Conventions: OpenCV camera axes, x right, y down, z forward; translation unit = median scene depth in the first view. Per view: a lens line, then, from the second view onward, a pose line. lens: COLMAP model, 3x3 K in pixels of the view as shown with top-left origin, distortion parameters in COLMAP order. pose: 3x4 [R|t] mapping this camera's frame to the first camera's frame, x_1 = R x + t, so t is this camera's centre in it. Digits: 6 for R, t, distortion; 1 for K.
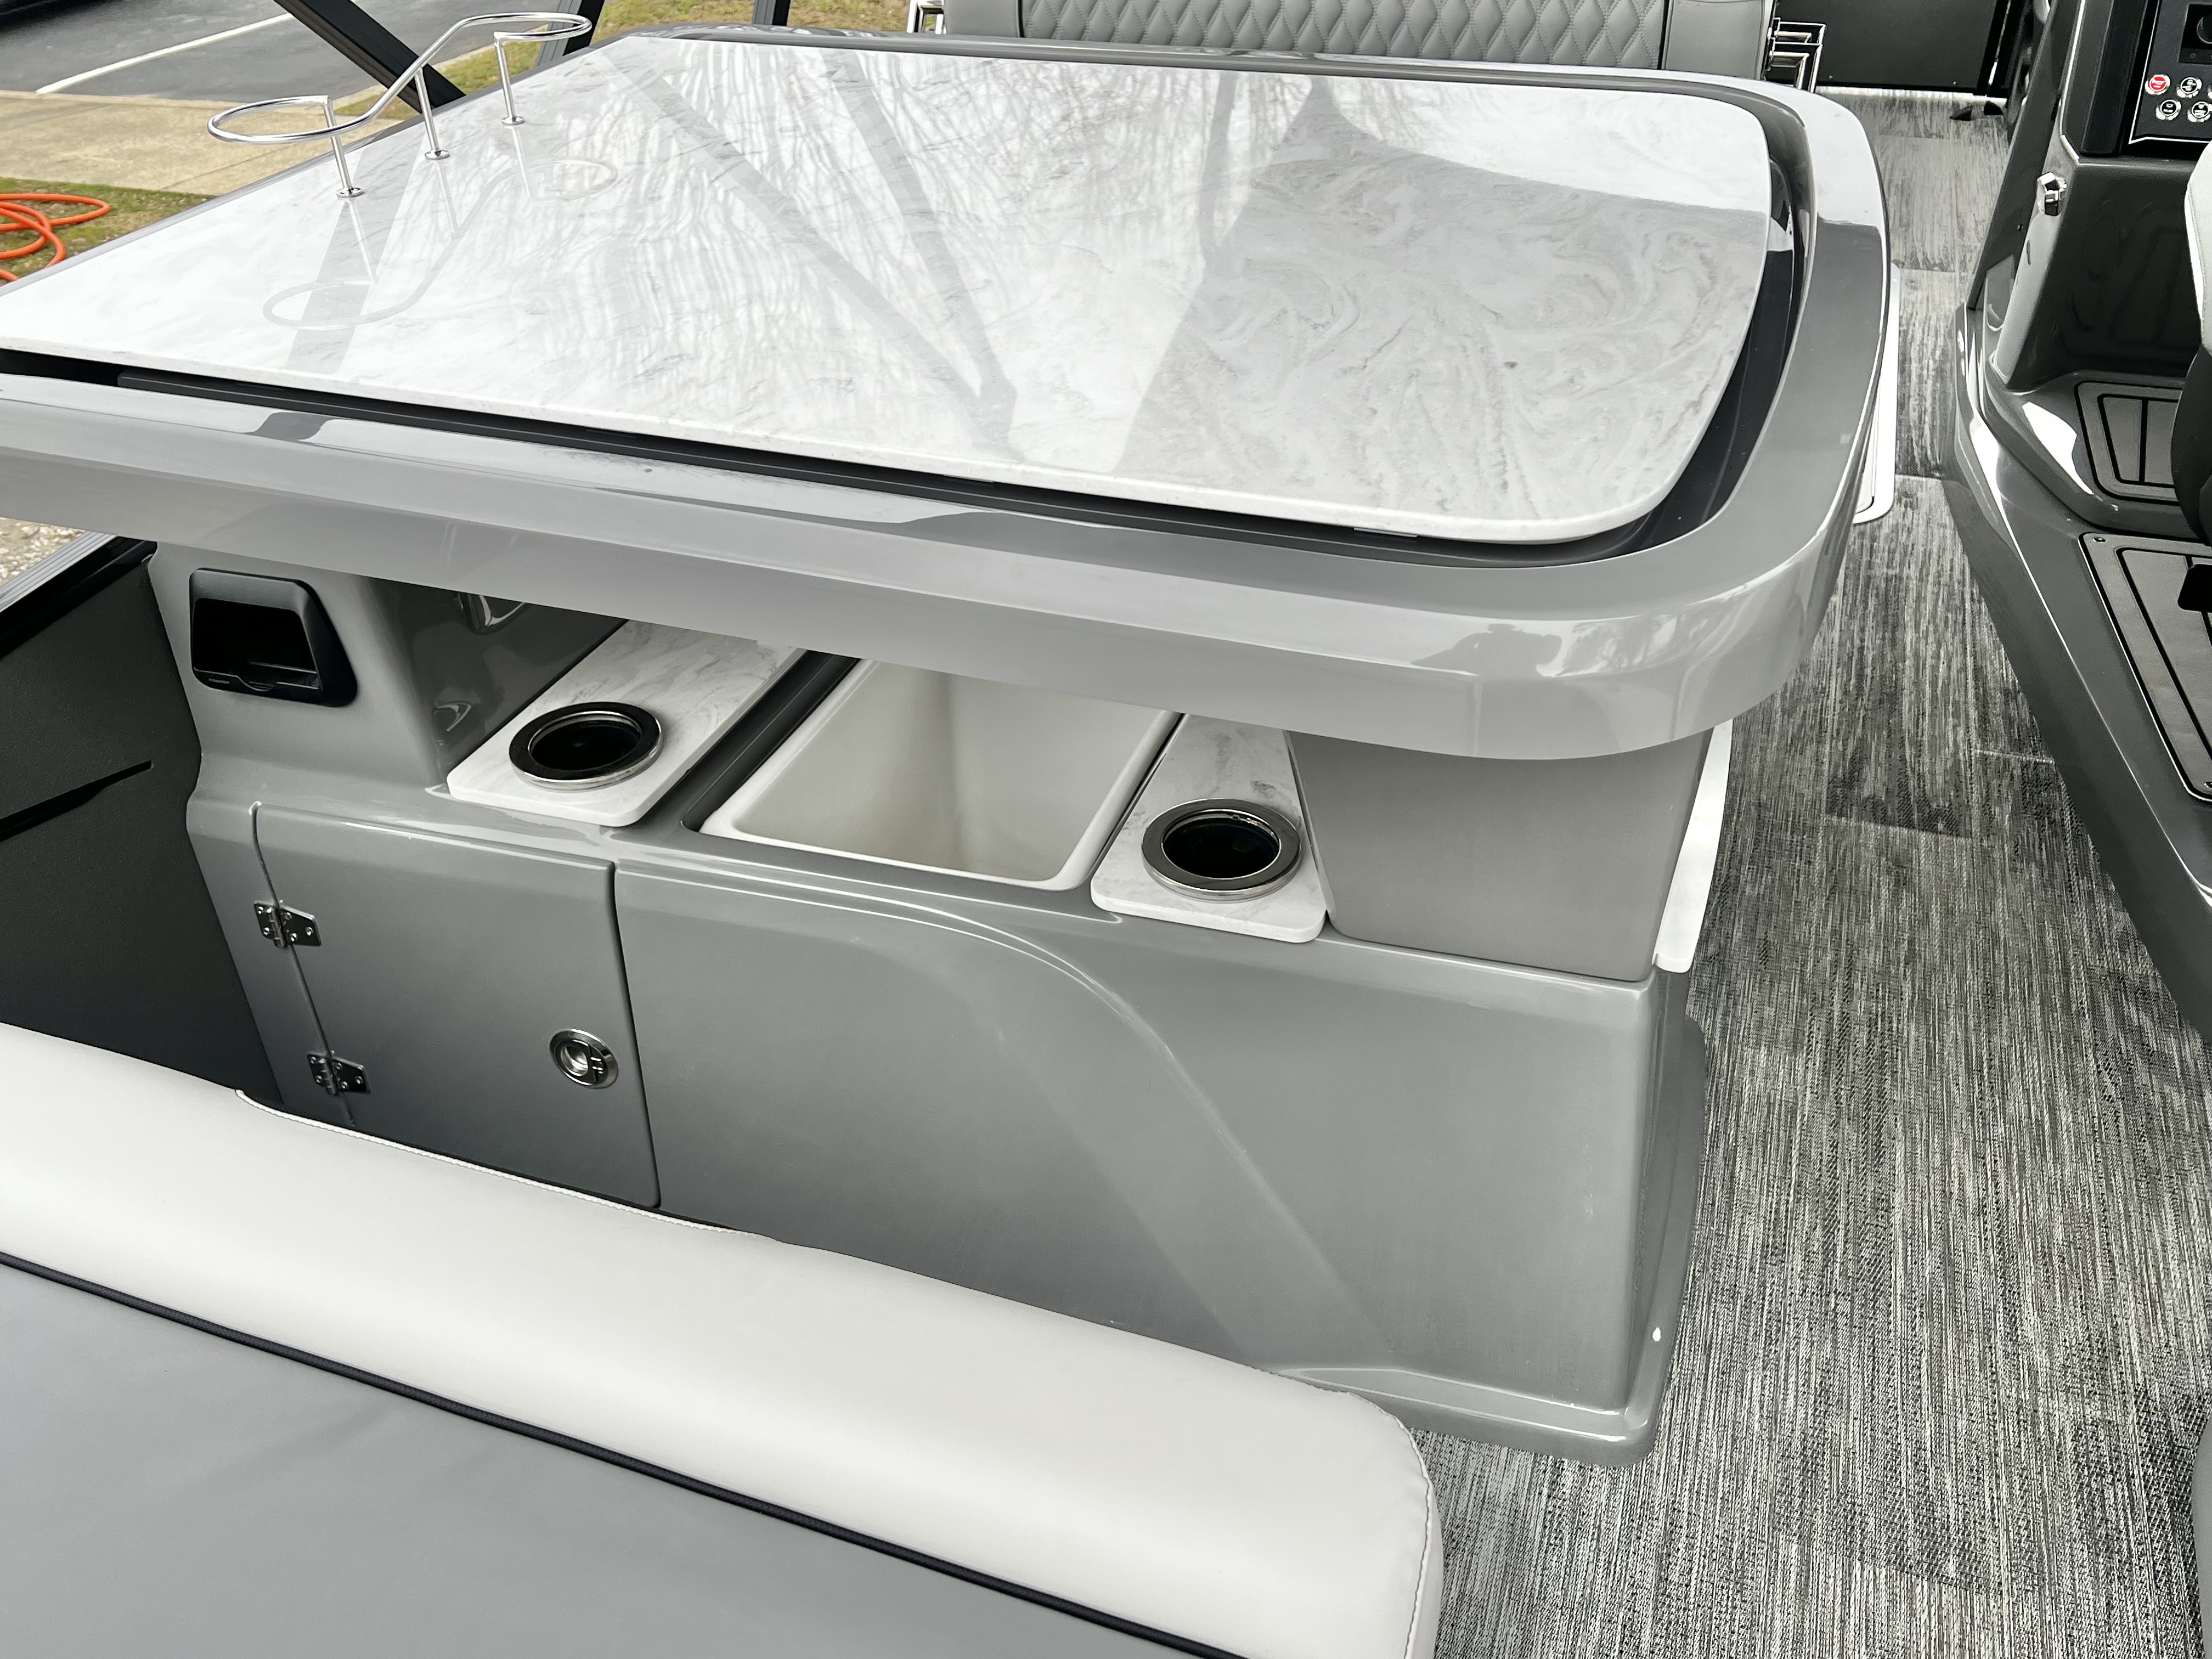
lens RADIAL K [[1835.1, 0, 1112.0], [0, 1835.1, 812.0], [0, 0, 1]] dist [0.034993, -0.031180]
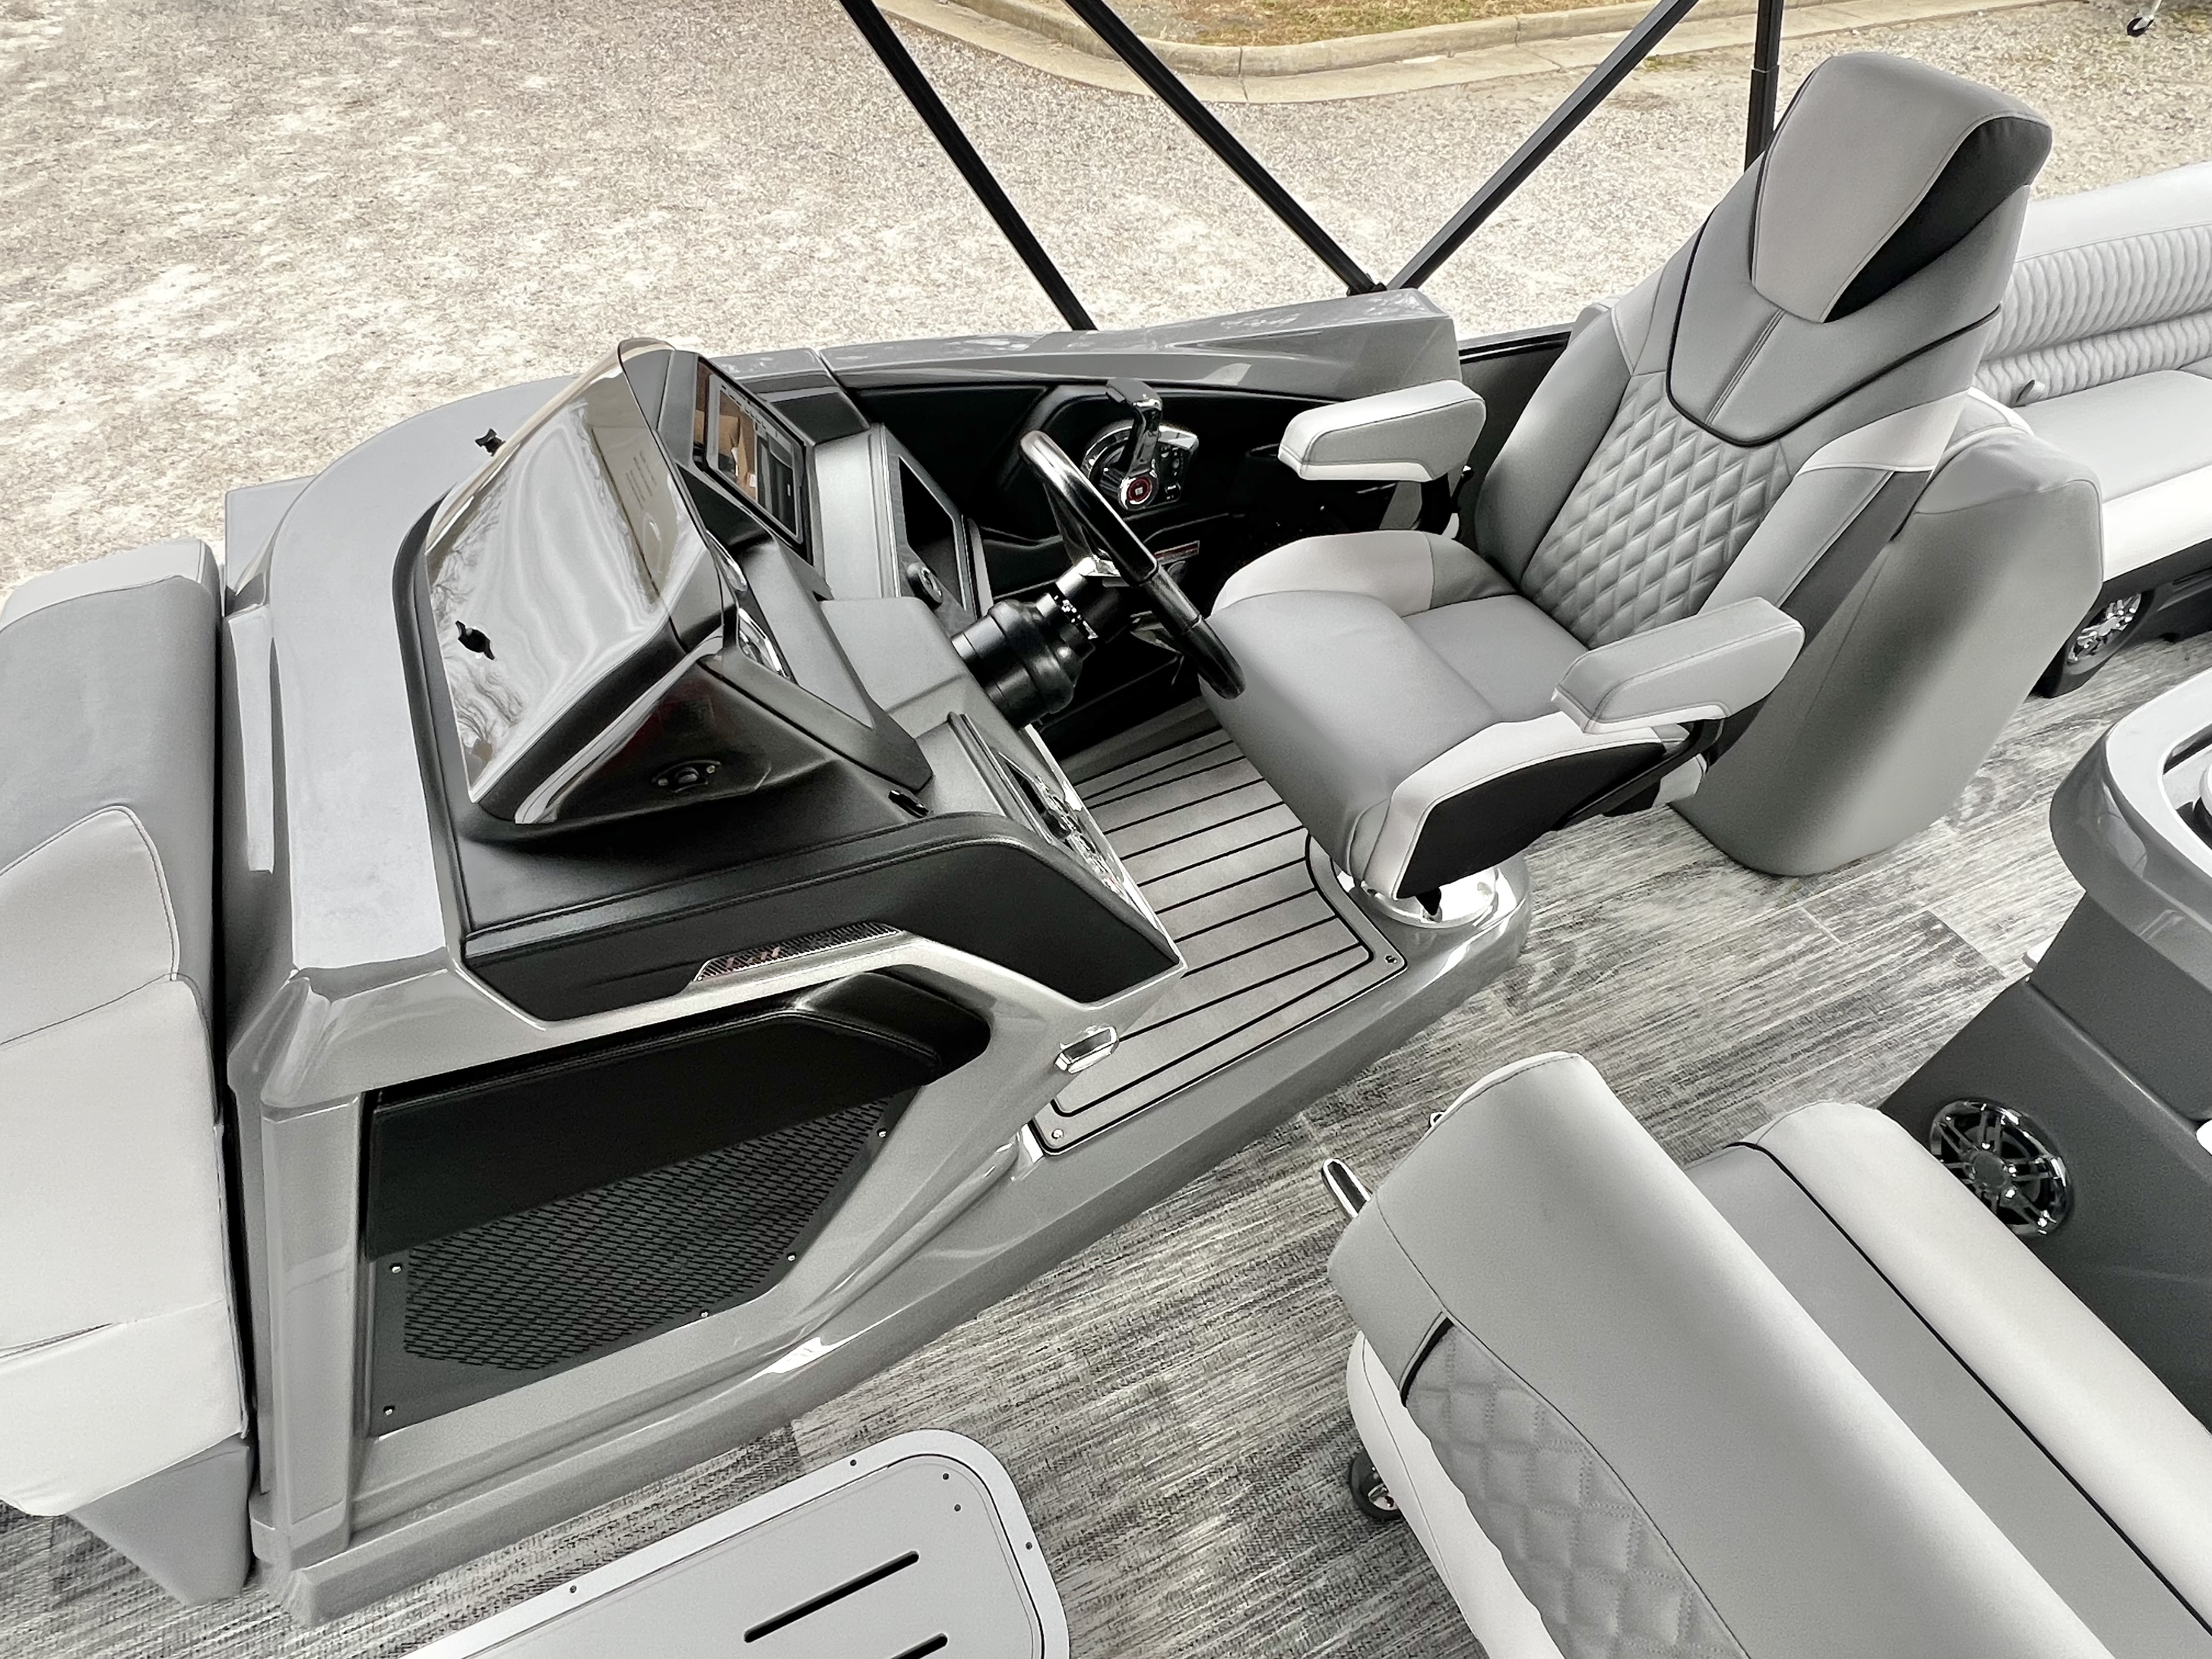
lens RADIAL K [[1312.1, 0, 1091.3], [0, 1312.1, 829.0], [0, 0, 1]] dist [-0.003635, 0.002078]
pose [[-0.703547, -0.494323, 0.510555, 0.378031], [0.404557, 0.312062, 0.859622, -1.283333], [-0.584256, 0.811333, -0.019568, 1.379869]]
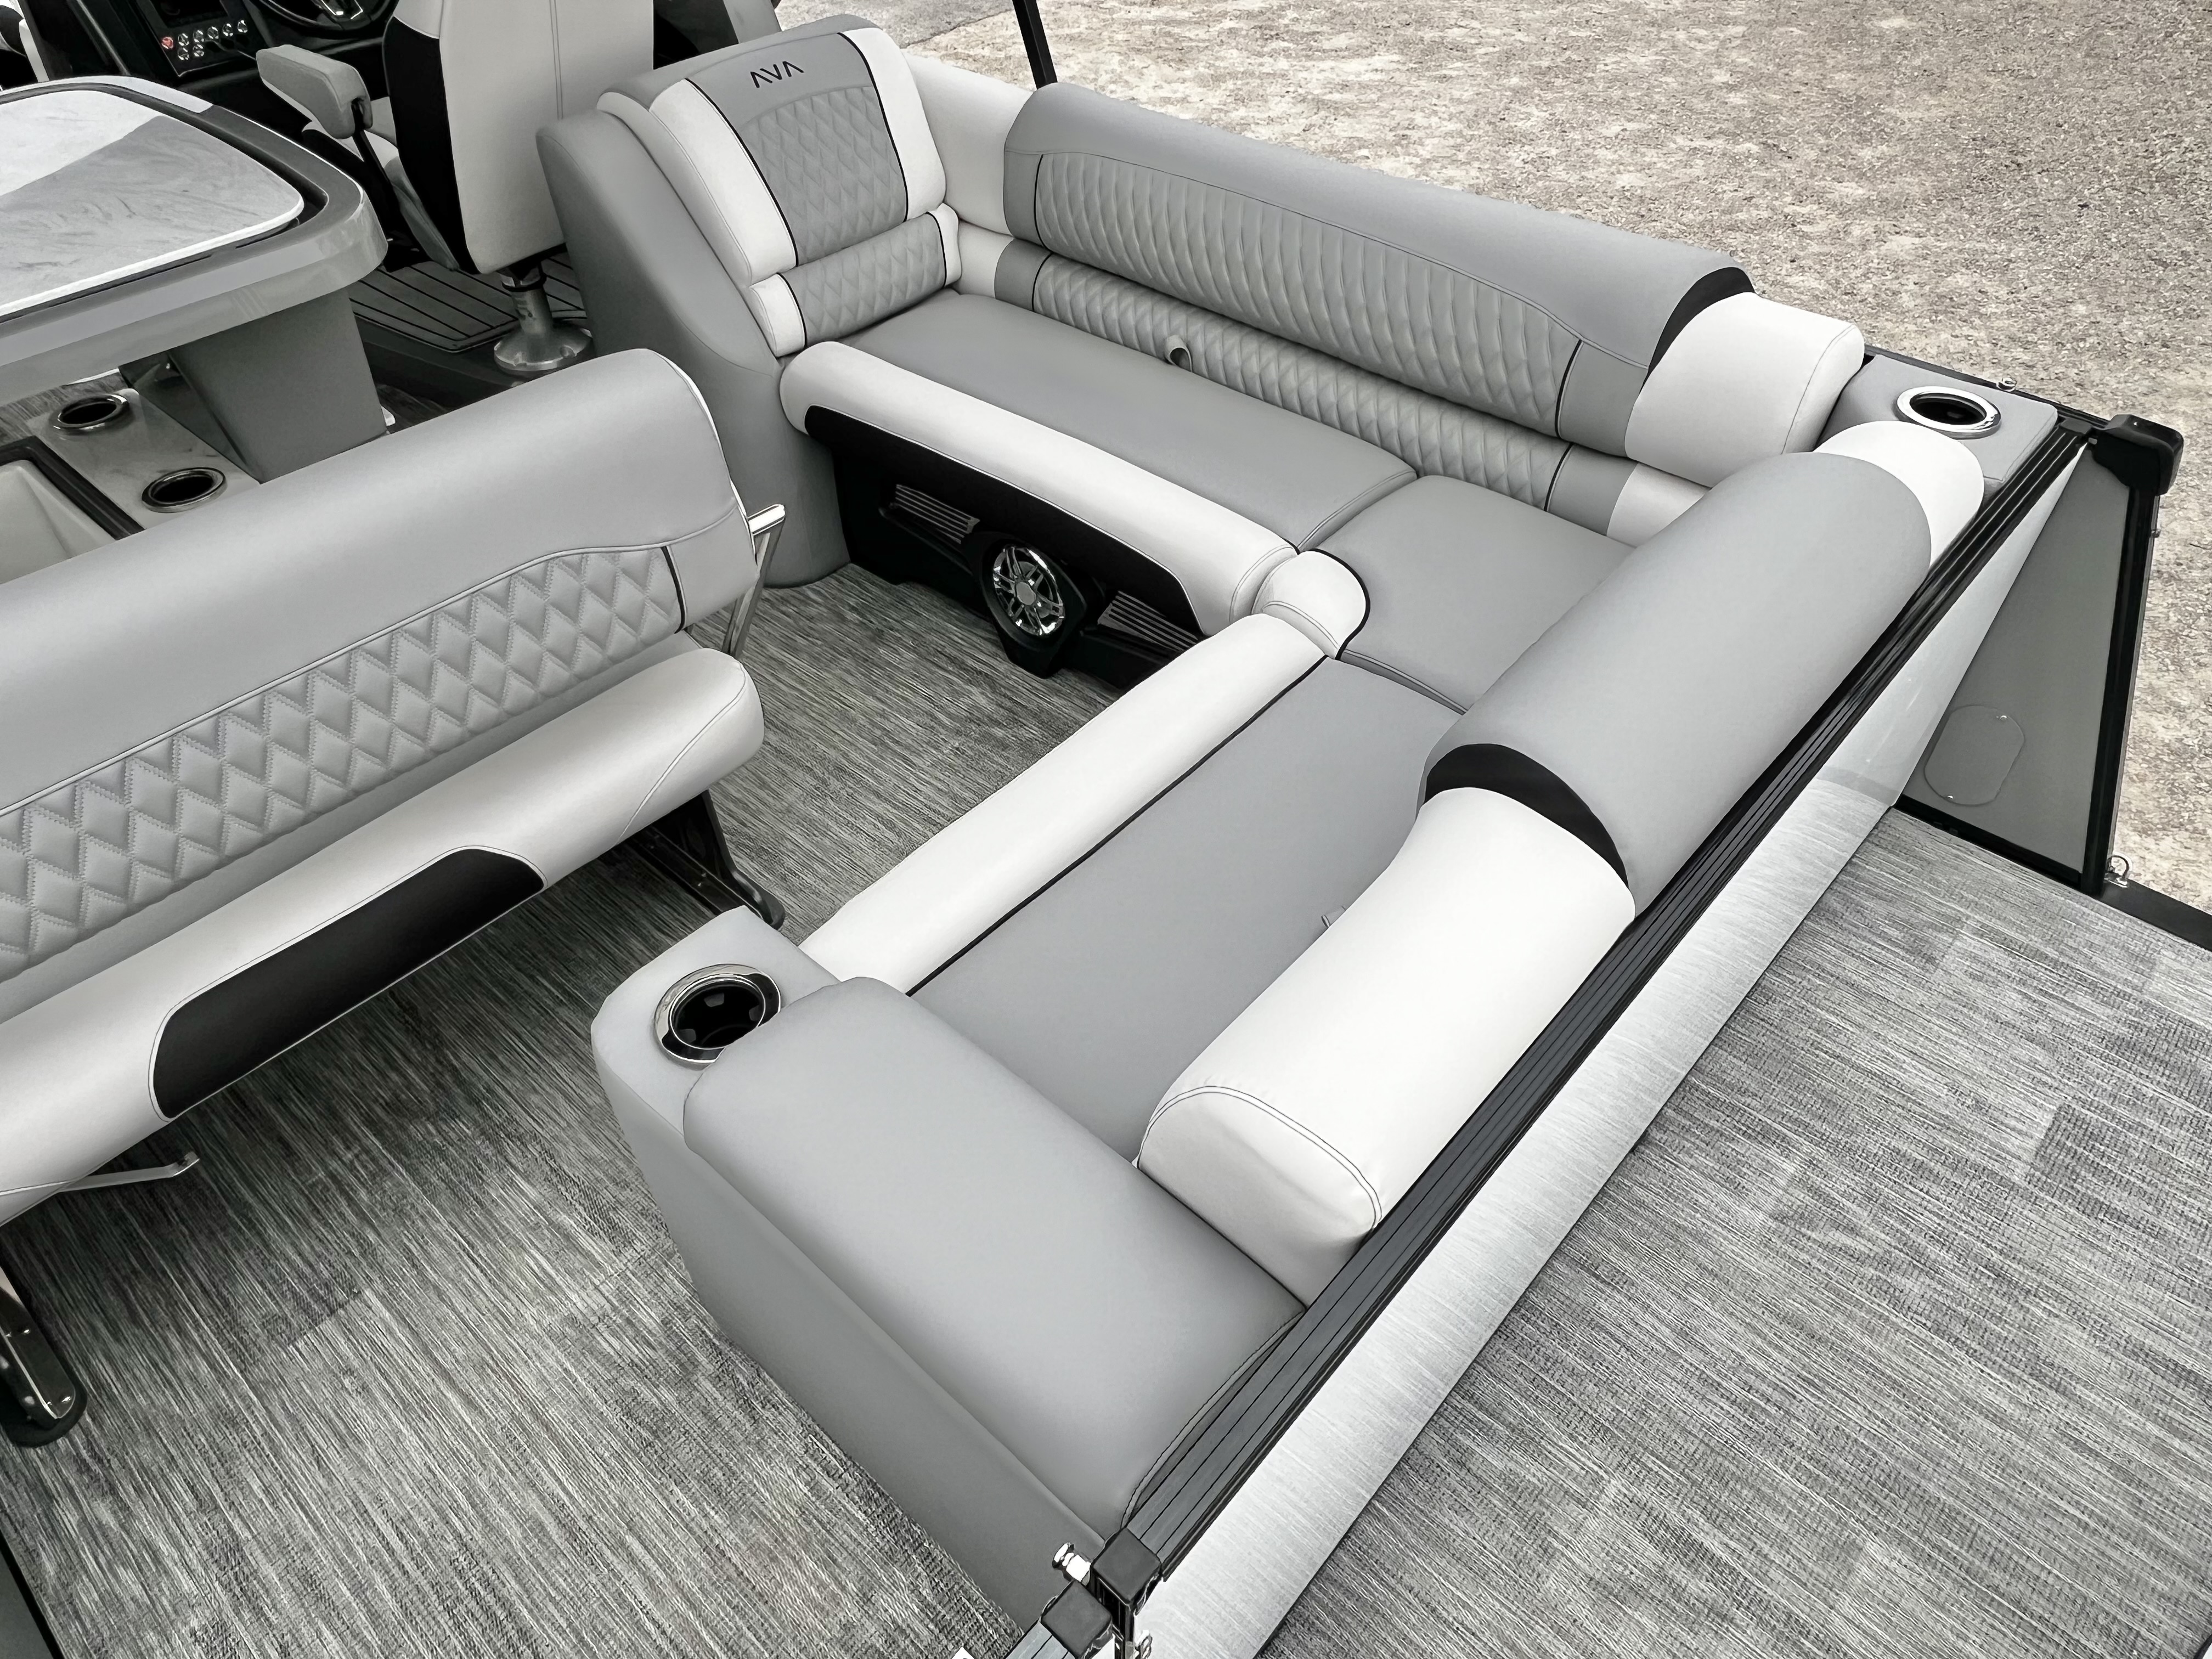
lens RADIAL K [[1438.5, 0, 1084.5], [0, 1438.5, 825.7], [0, 0, 1]] dist [-0.002145, 0.000611]
pose [[0.386319, -0.623527, 0.679685, -0.782842], [0.536988, 0.751176, 0.383898, 0.200833], [-0.749934, 0.216676, 0.625020, -0.614090]]
